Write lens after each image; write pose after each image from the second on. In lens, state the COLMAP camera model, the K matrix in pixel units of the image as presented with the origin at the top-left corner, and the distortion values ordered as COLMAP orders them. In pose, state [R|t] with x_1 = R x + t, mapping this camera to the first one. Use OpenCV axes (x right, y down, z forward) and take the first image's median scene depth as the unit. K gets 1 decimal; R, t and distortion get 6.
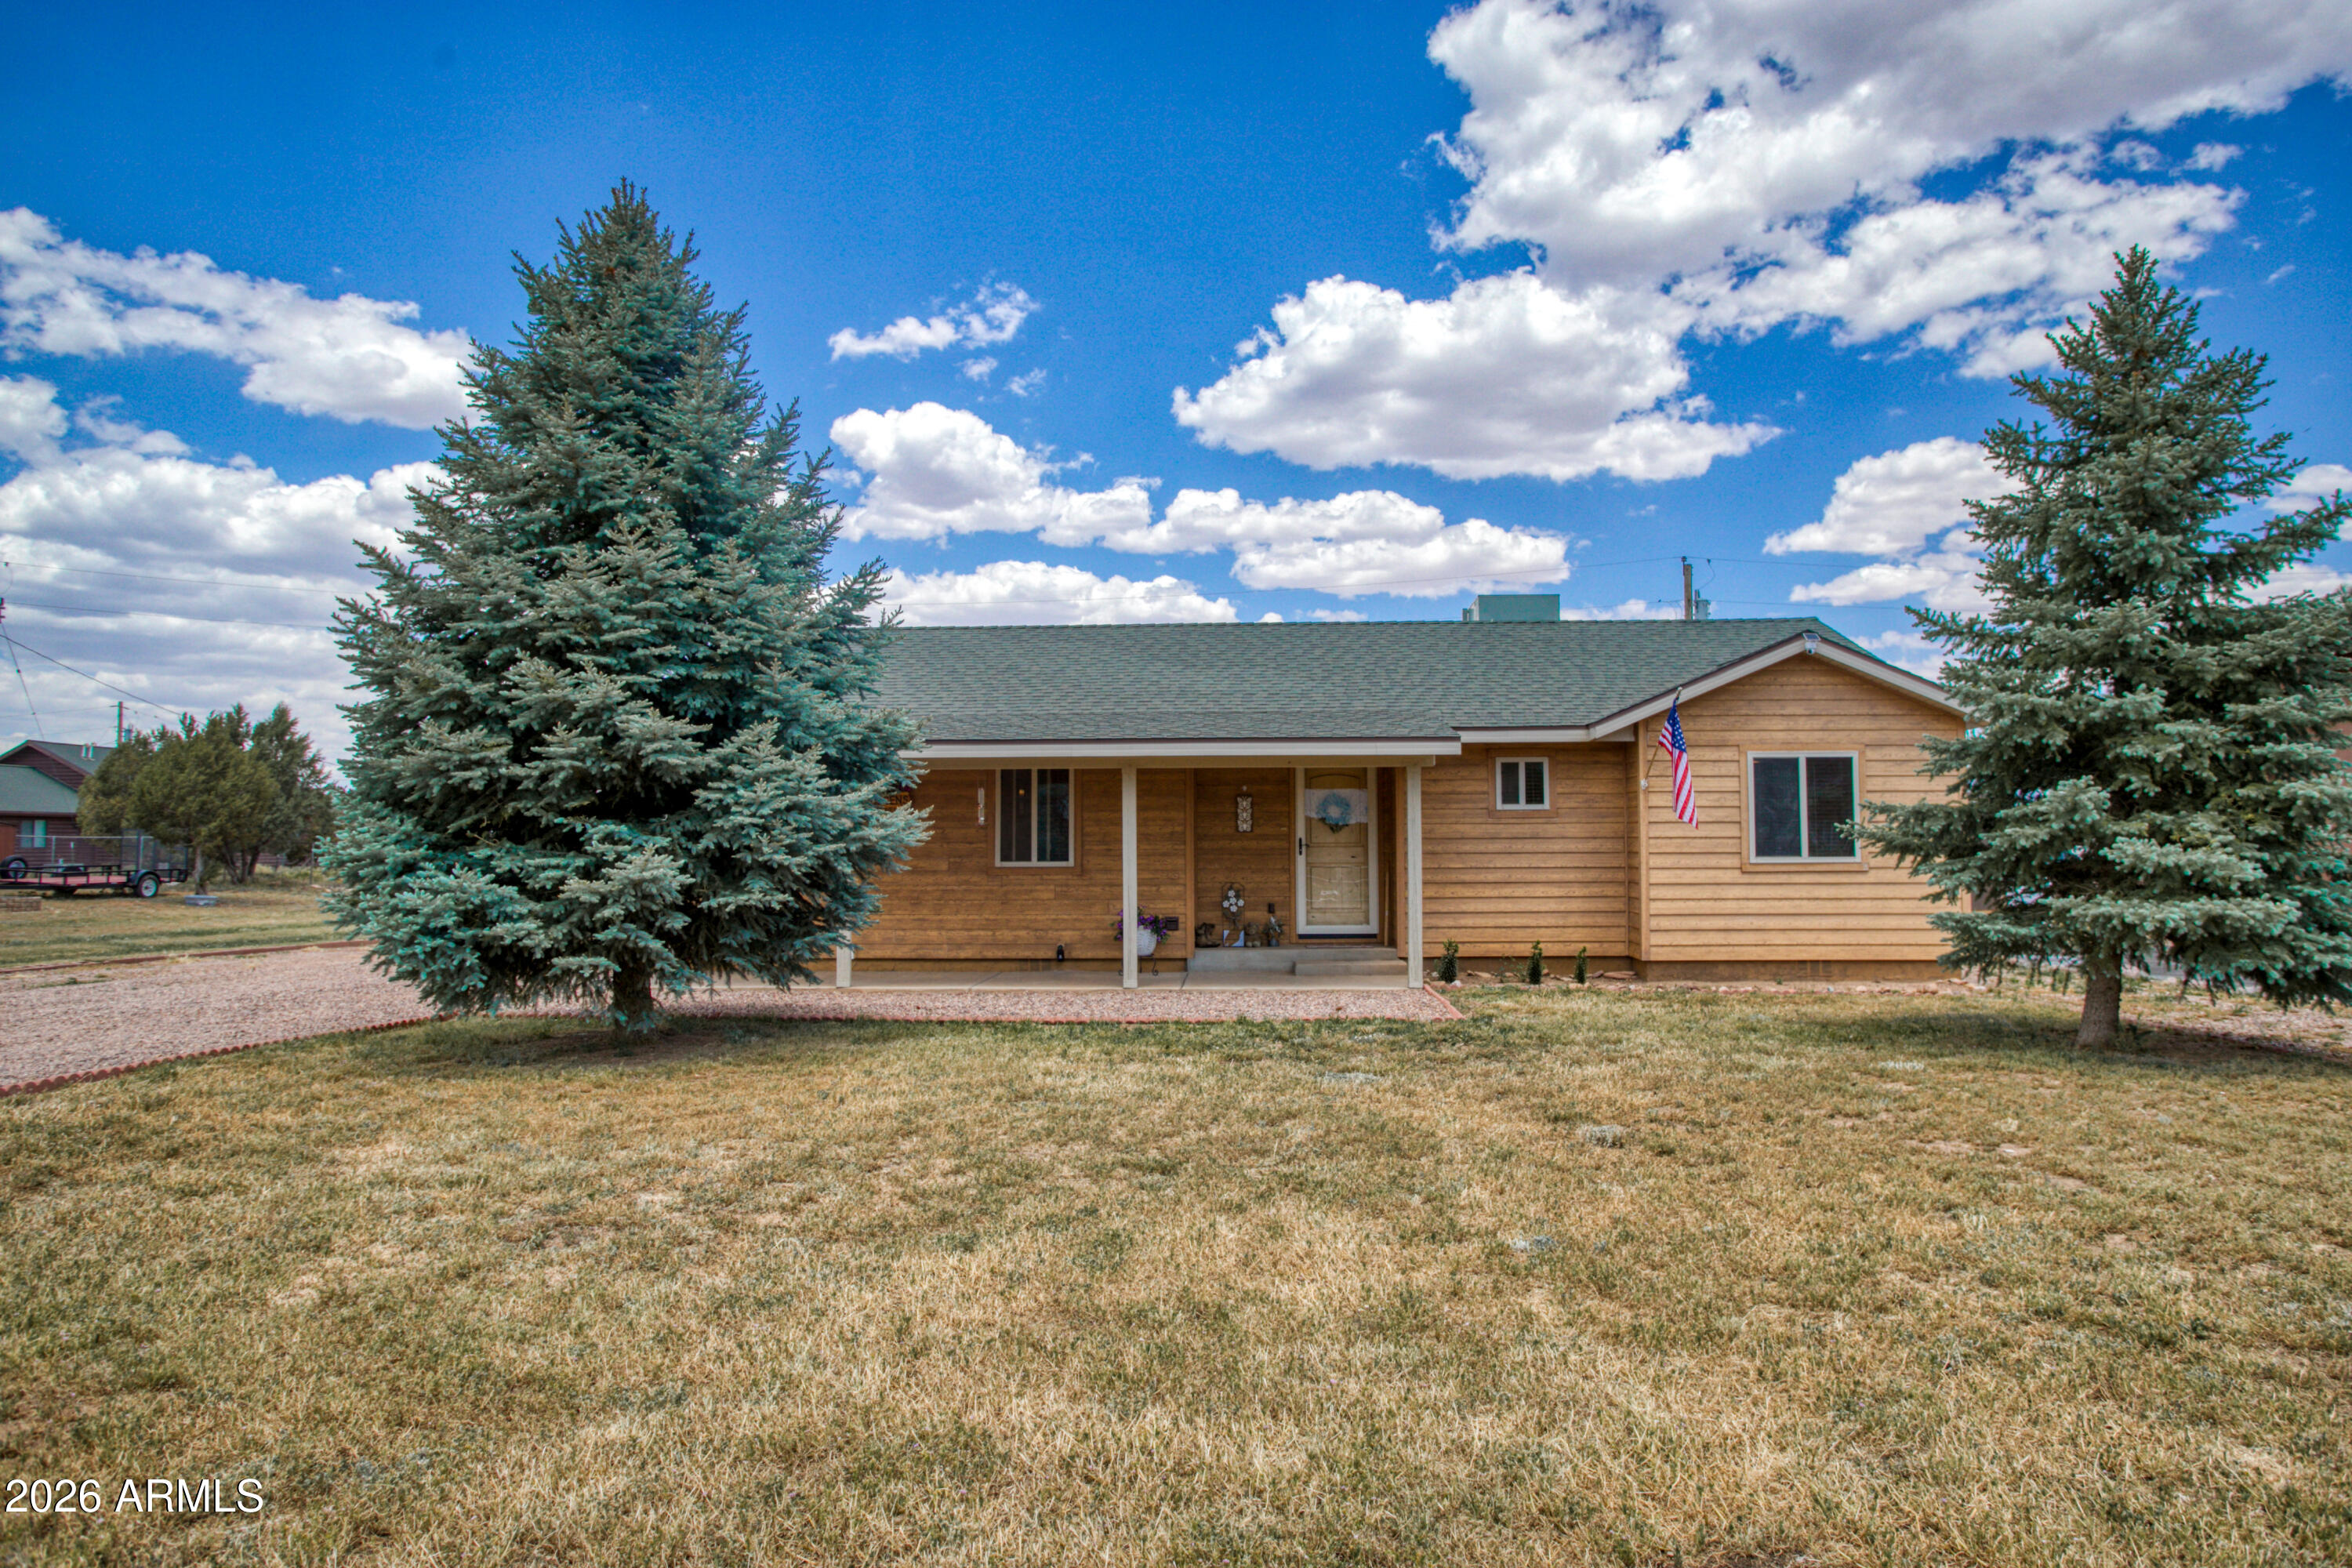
lens RADIAL K [[1440.6, 0, 1184.6], [0, 1440.6, 786.4], [0, 0, 1]] dist [-0.050992, 0.034498]
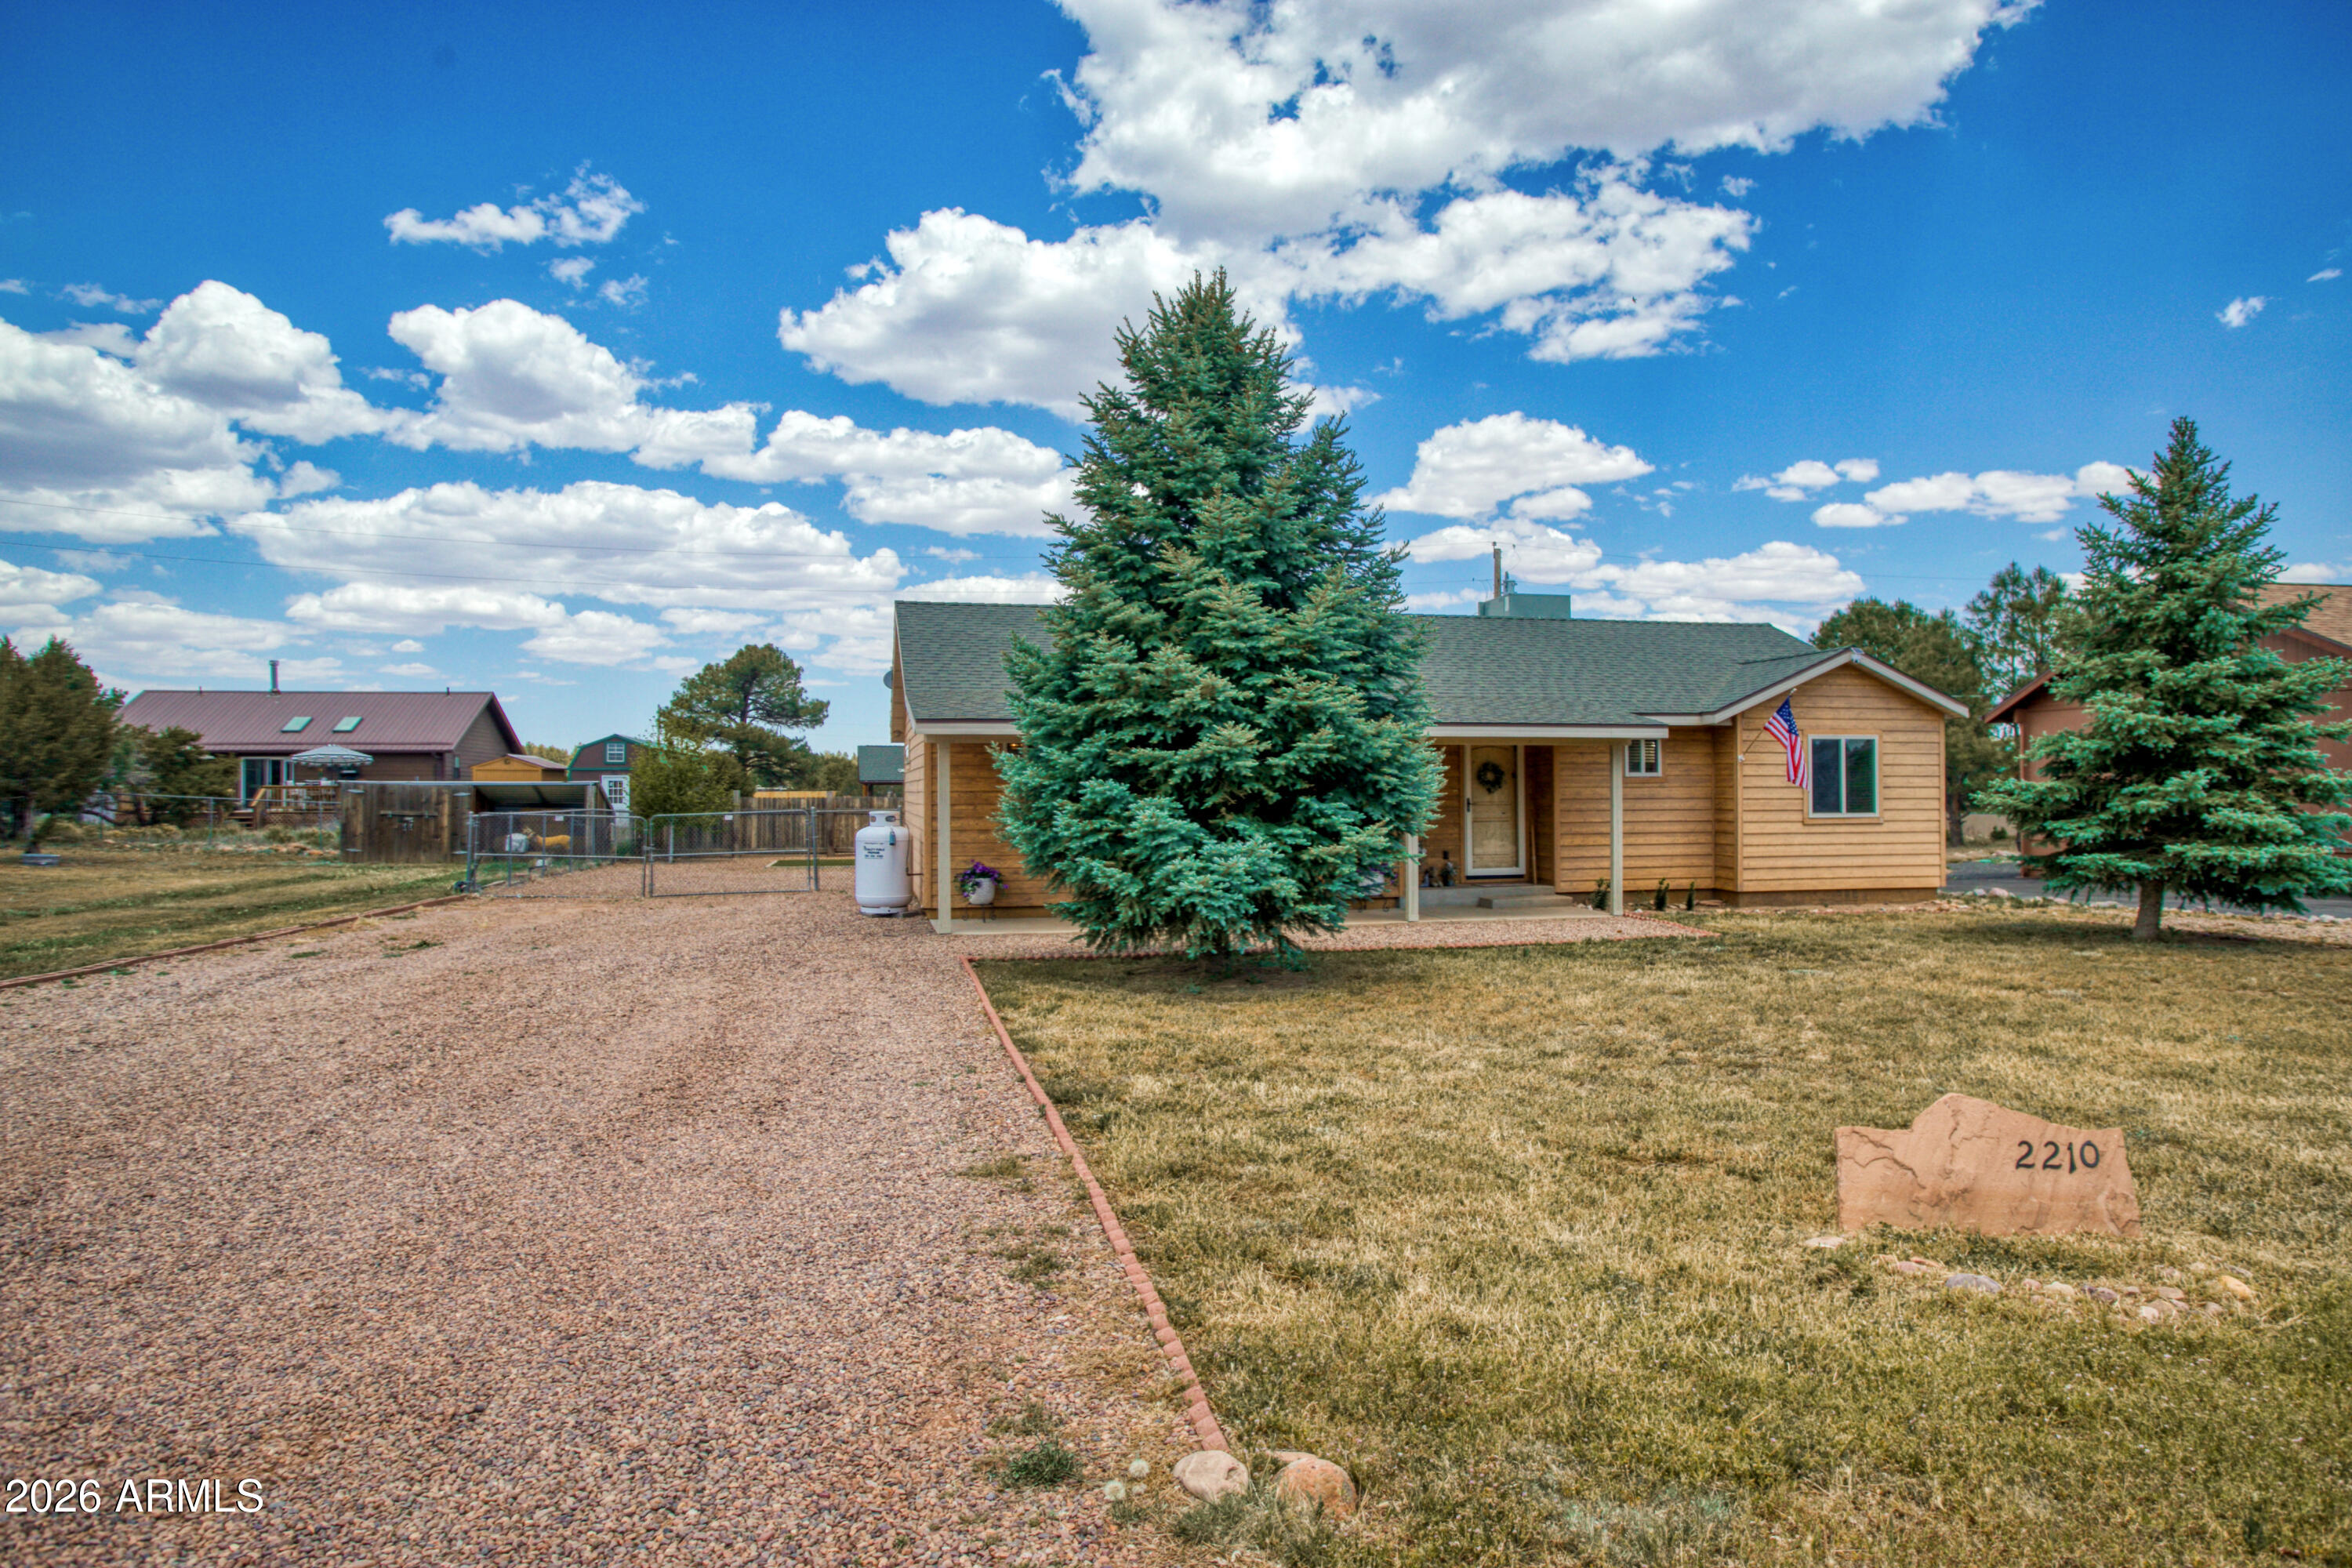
lens RADIAL K [[1443.7, 0, 1186.1], [0, 1443.7, 771.9], [0, 0, 1]] dist [-0.059299, 0.051144]
pose [[0.964017, 0.003371, 0.265821, -0.482372], [-0.011587, 0.999502, 0.029346, -0.020151], [-0.265589, -0.031370, 0.963576, -0.127204]]
